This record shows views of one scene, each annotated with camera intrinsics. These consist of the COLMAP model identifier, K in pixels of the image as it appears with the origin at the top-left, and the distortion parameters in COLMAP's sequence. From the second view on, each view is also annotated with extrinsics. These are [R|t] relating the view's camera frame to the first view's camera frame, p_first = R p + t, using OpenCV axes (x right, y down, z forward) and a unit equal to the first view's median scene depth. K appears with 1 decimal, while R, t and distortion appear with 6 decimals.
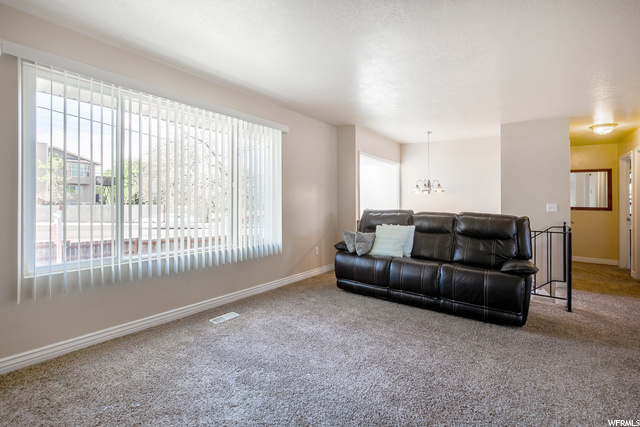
lens RADIAL K [[298.1, 0, 322.4], [0, 298.1, 196.8], [0, 0, 1]] dist [-0.036058, 0.000499]
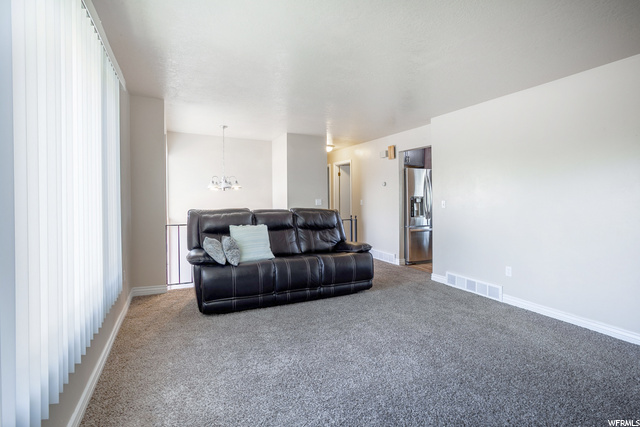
lens RADIAL K [[298.1, 0, 322.4], [0, 298.1, 196.8], [0, 0, 1]] dist [-0.036058, 0.000499]
pose [[0.469811, -0.005517, 0.882750, -0.484525], [0.001313, 0.999984, 0.005550, 0.004287], [-0.882766, -0.001448, 0.469810, 0.404721]]
